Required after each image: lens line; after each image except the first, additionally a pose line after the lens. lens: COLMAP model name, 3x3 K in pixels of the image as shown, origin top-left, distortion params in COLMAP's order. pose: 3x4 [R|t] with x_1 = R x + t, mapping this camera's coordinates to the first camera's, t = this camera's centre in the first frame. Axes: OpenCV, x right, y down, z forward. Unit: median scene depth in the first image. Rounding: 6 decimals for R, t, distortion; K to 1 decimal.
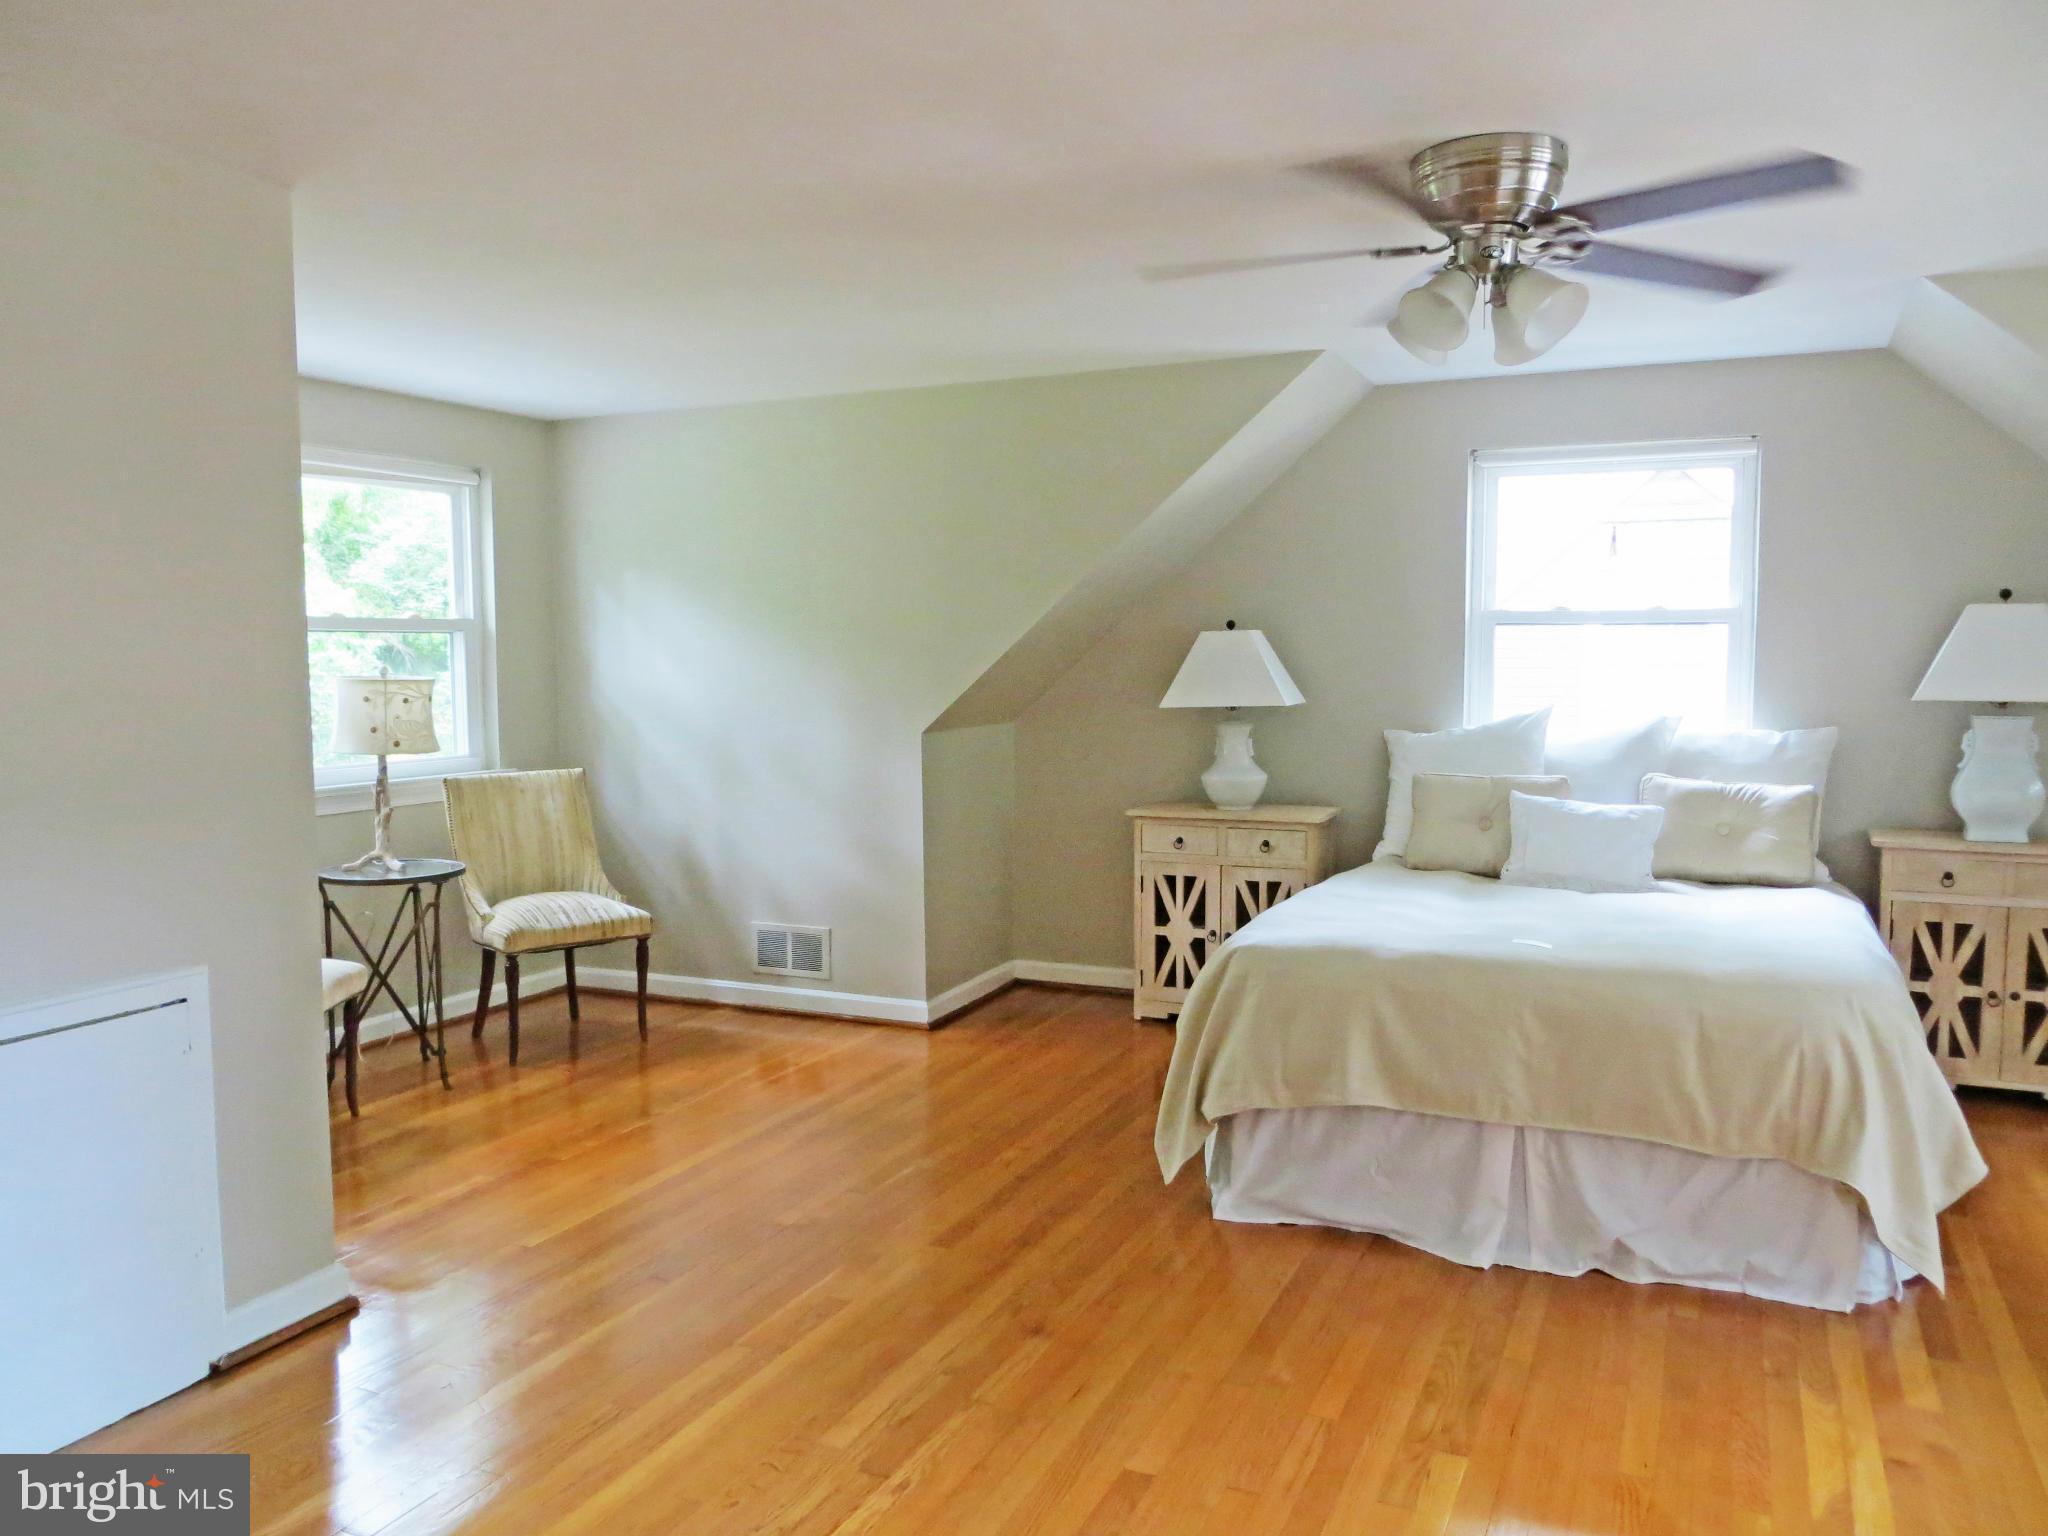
lens RADIAL K [[1532.2, 0, 1025.4], [0, 1532.2, 769.0], [0, 0, 1]] dist [-0.012619, 0.008403]
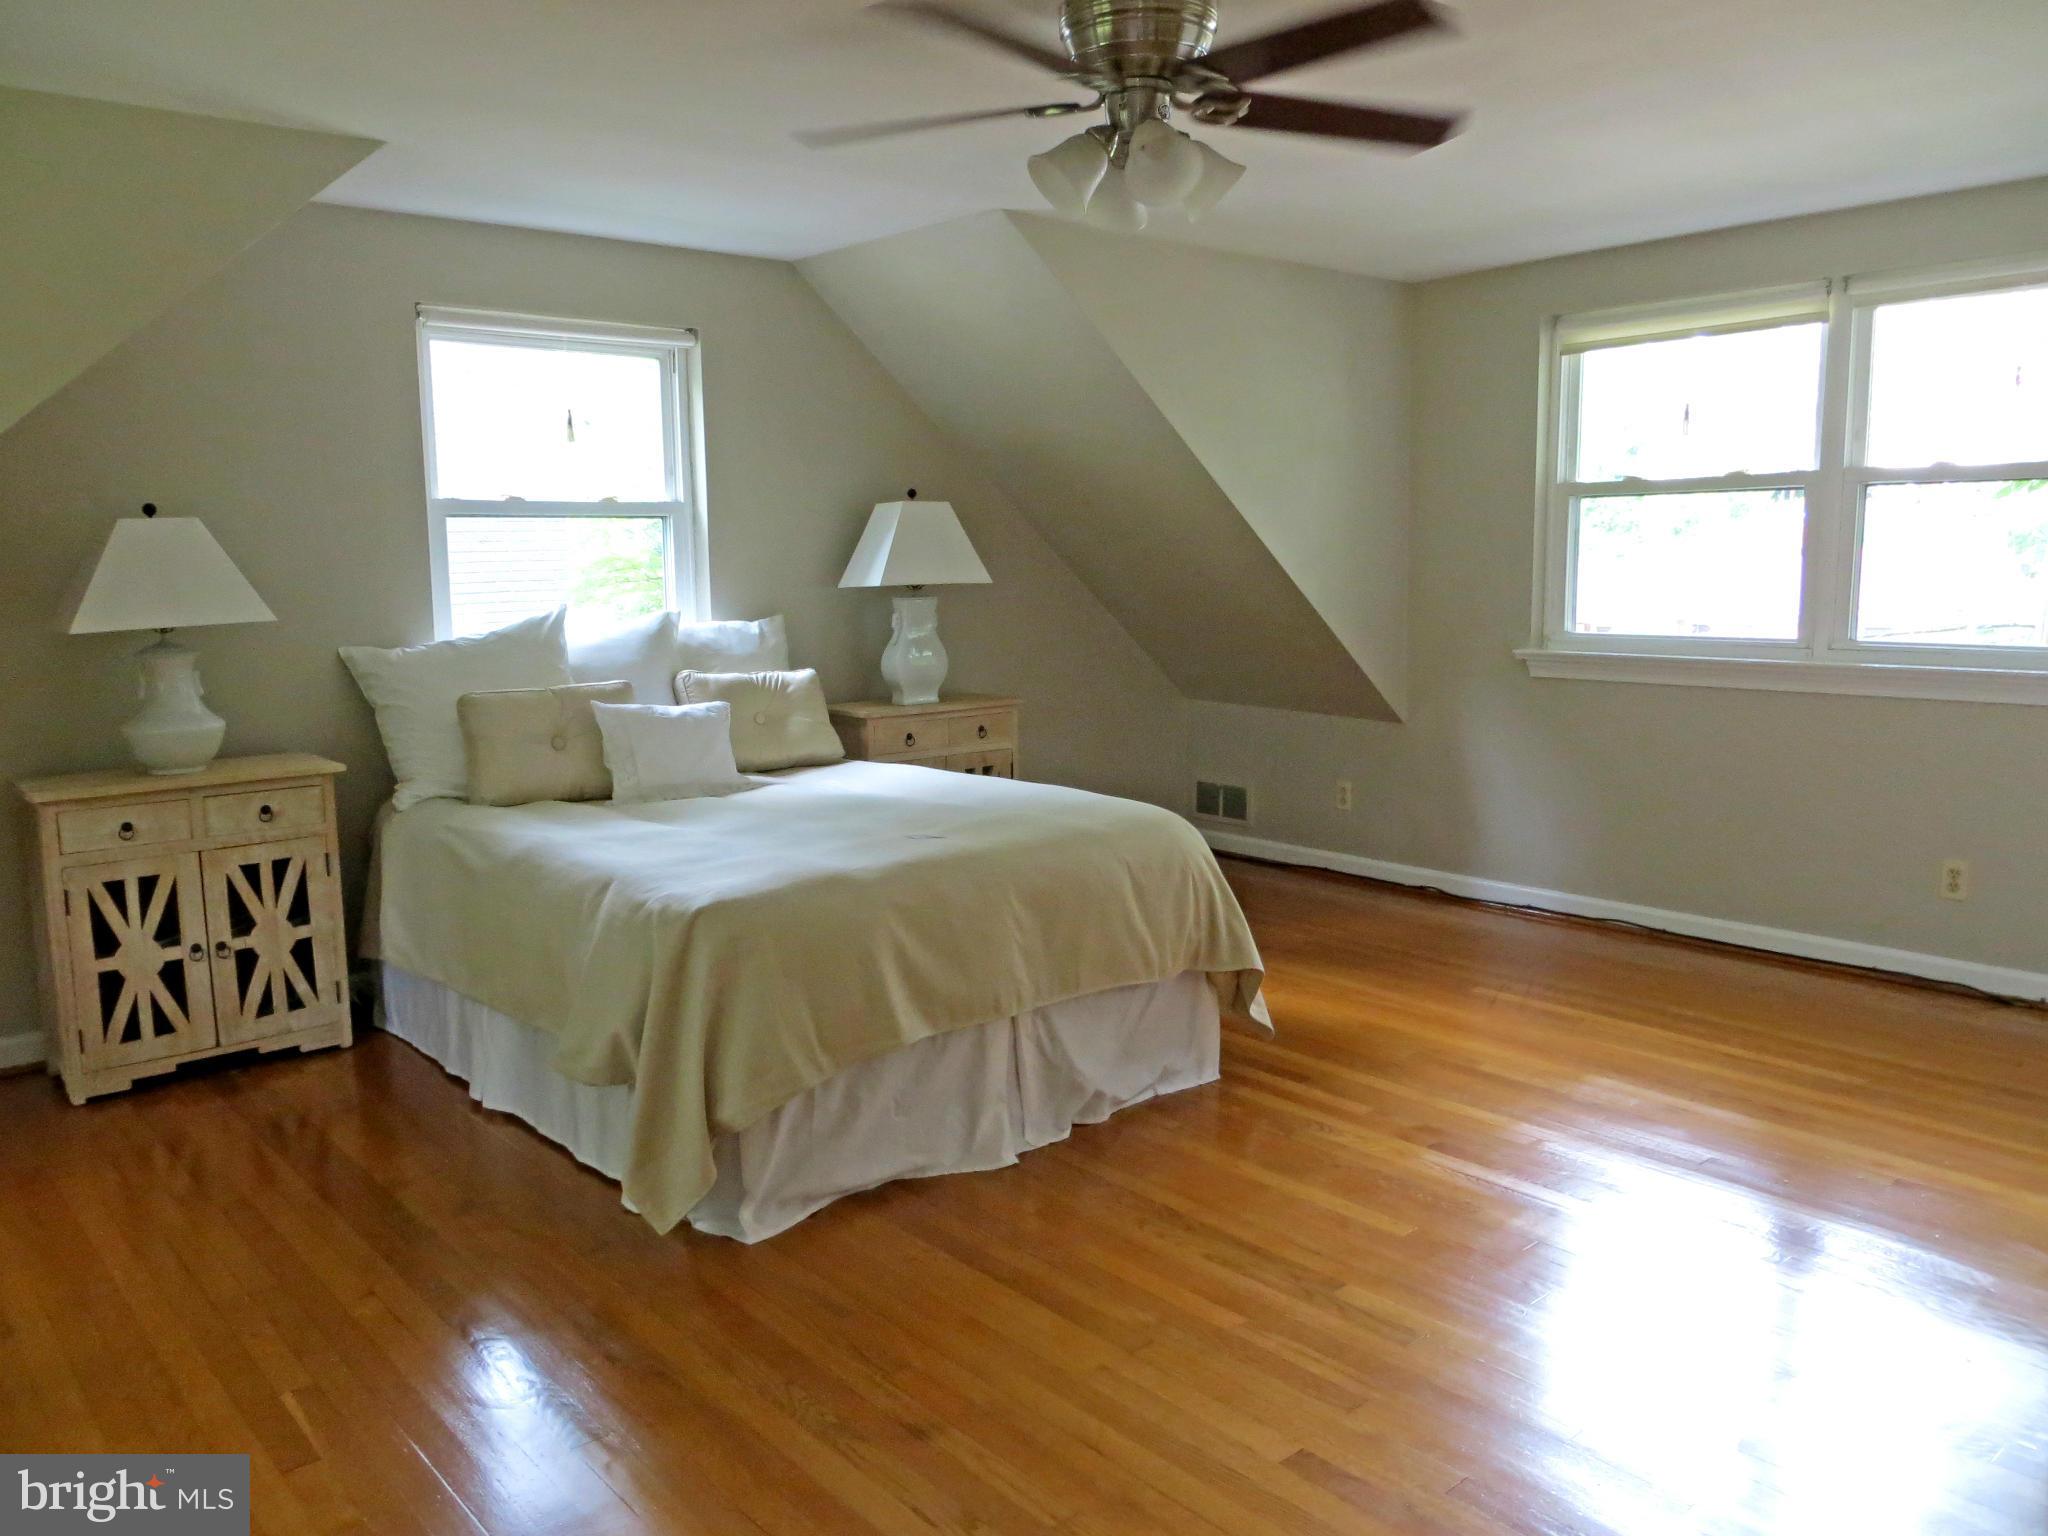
lens RADIAL K [[1532.2, 0, 1024.3], [0, 1532.2, 765.0], [0, 0, 1]] dist [-0.012619, 0.008403]
pose [[0.424934, -0.129011, 0.895984, -0.370656], [0.083706, 0.991151, 0.103015, -0.019375], [-0.901346, 0.031224, 0.431973, 0.380171]]
